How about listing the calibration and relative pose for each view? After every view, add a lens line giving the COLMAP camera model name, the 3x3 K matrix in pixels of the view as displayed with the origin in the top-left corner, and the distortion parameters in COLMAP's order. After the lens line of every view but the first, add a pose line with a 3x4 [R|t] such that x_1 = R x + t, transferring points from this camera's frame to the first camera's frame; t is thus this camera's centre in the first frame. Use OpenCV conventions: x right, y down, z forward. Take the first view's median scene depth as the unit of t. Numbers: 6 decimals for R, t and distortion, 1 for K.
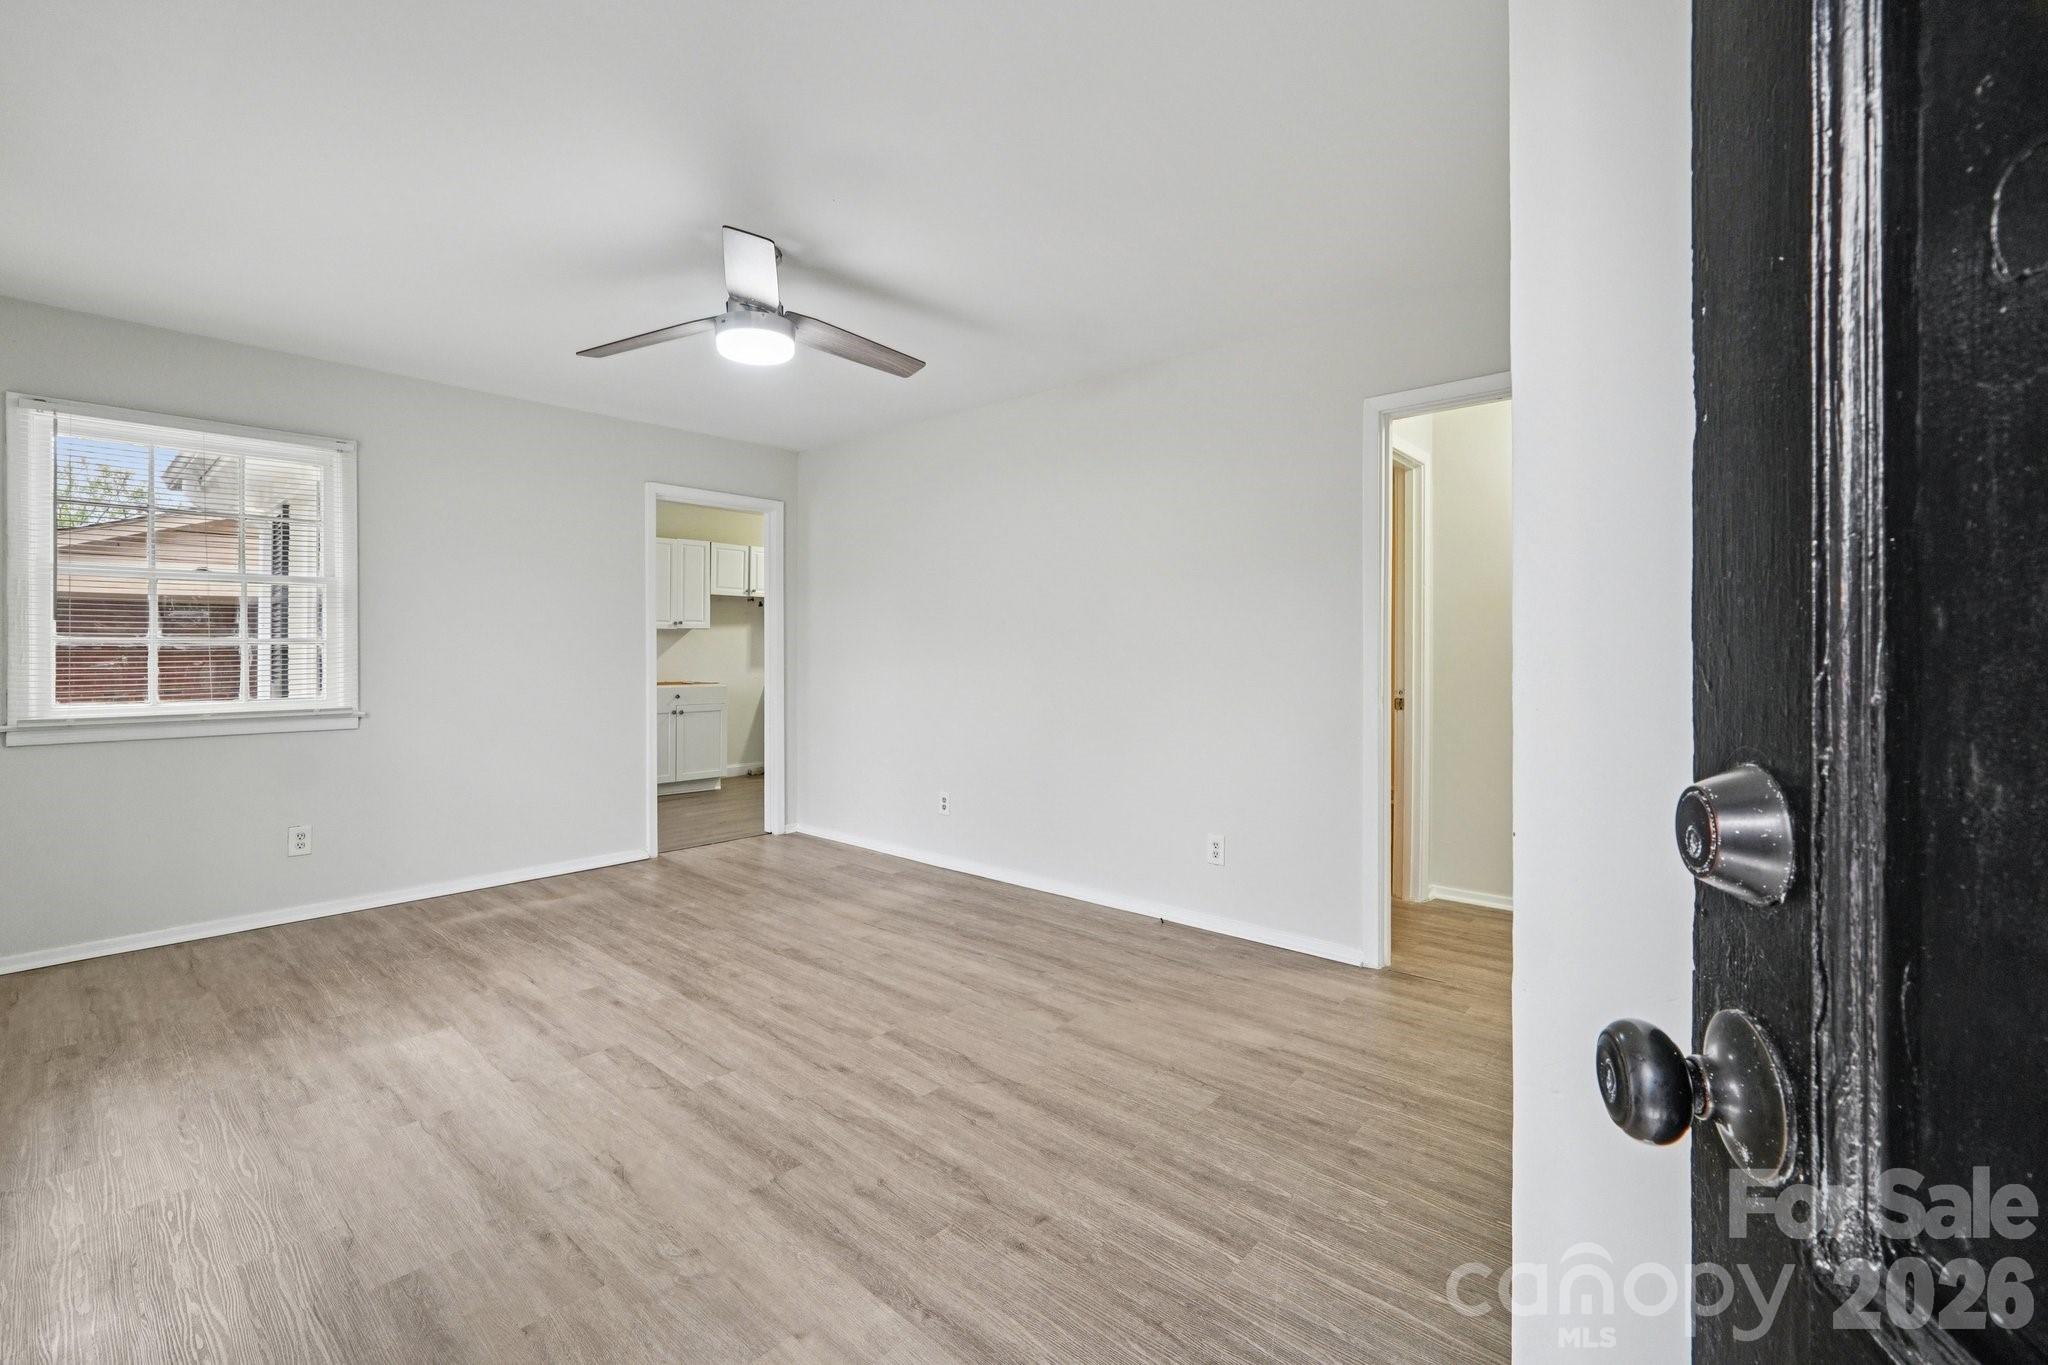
lens RADIAL K [[866.1, 0, 1029.8], [0, 866.1, 663.4], [0, 0, 1]] dist [-0.010422, 0.001231]
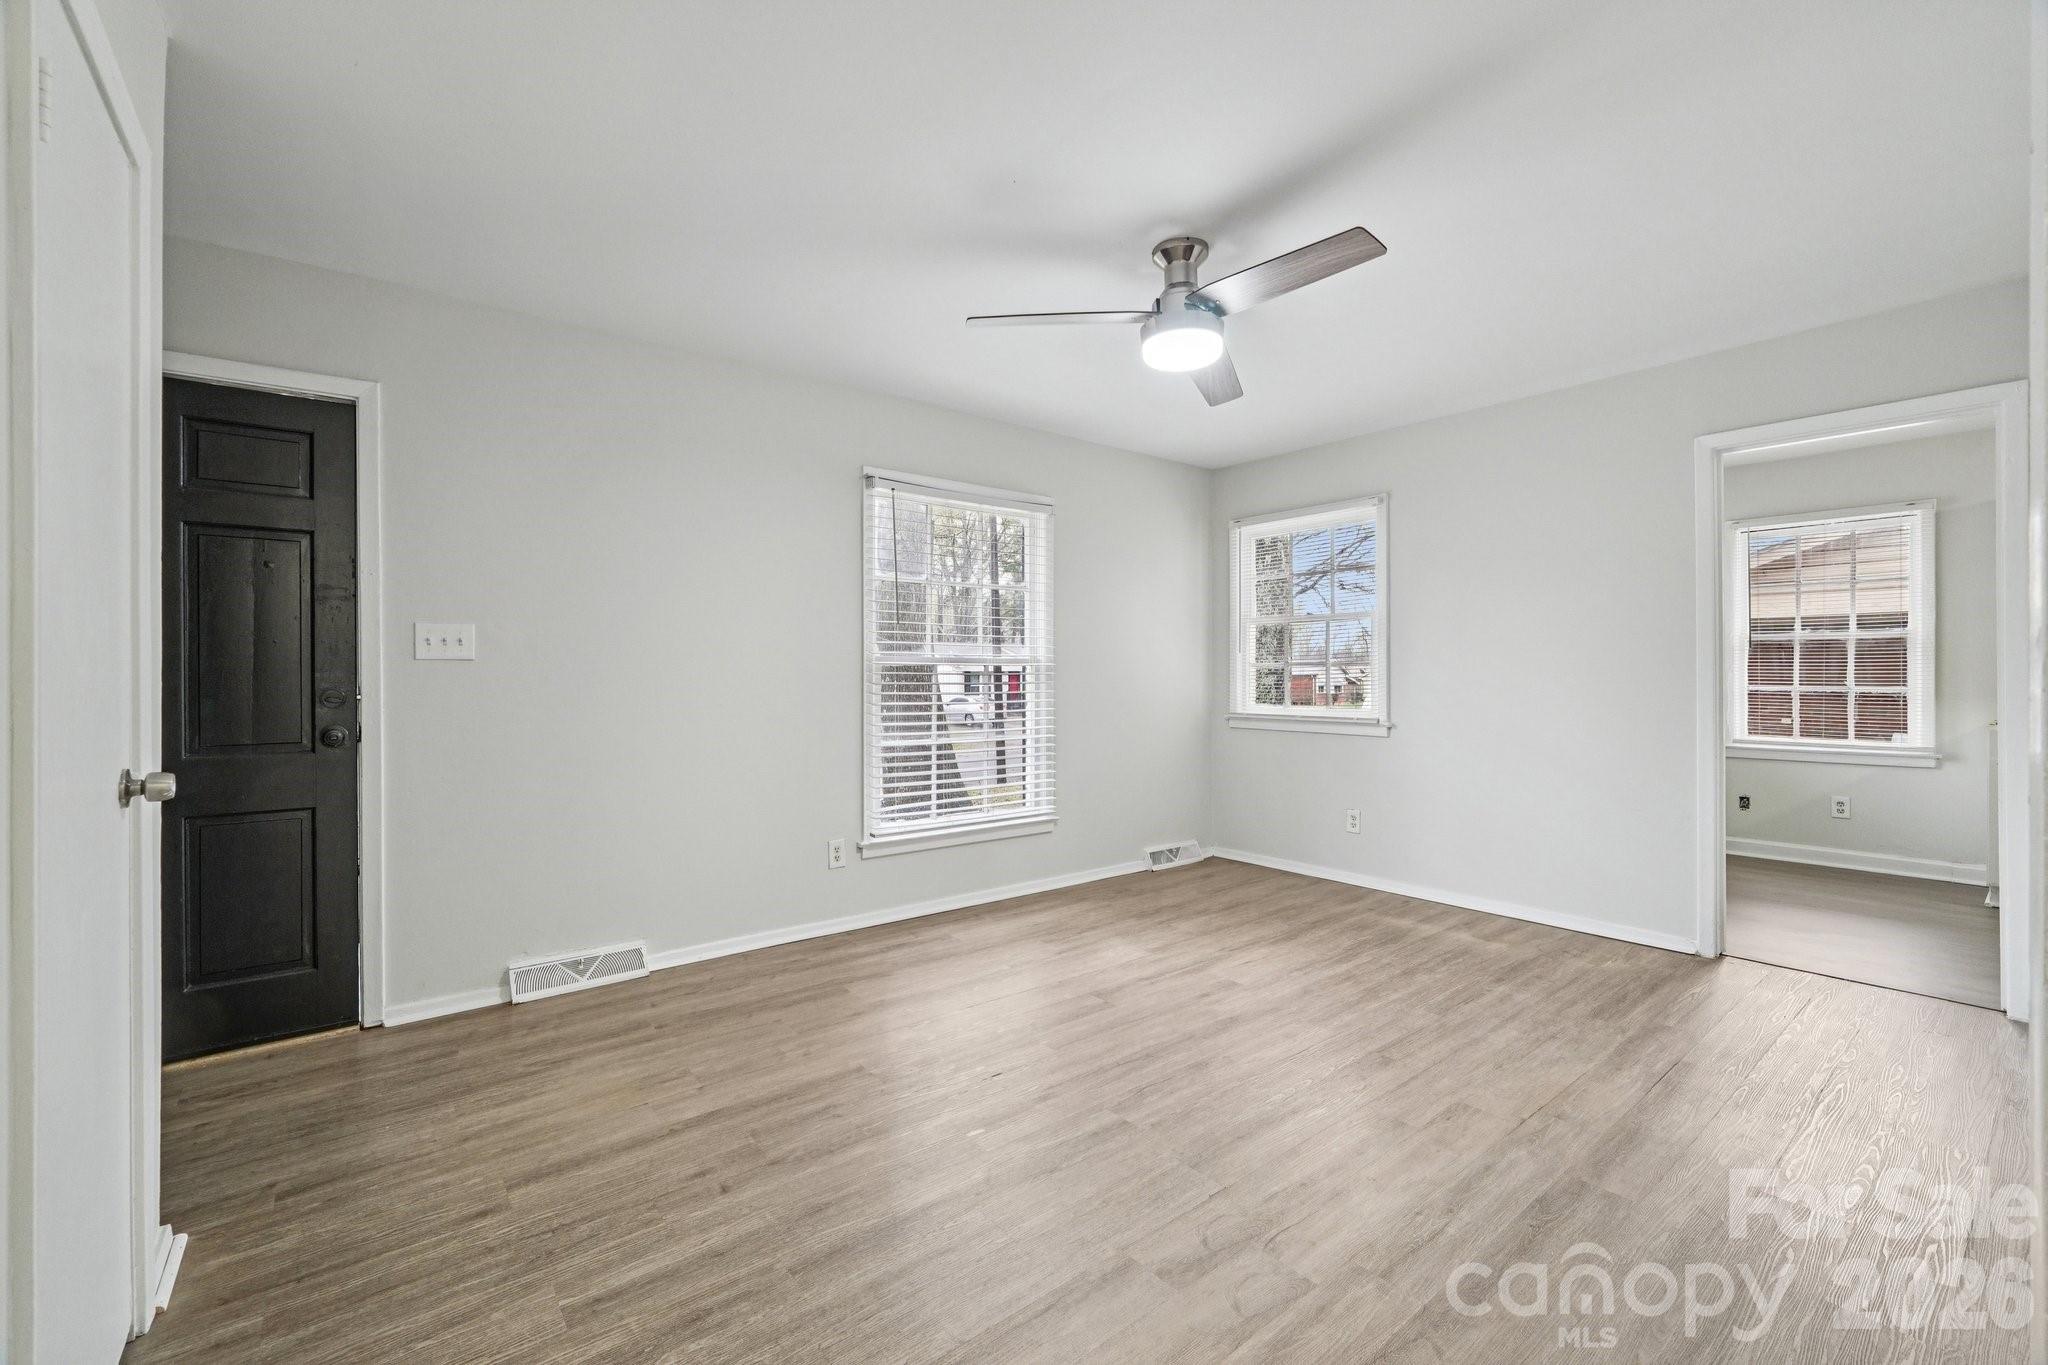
lens RADIAL K [[866.1, 0, 1020.0], [0, 866.1, 673.1], [0, 0, 1]] dist [-0.010422, 0.001231]
pose [[-0.186939, -0.001490, -0.982370, 0.652777], [-0.009795, 0.999952, 0.000348, -0.009214], [0.982323, 0.009688, -0.186944, 1.003537]]
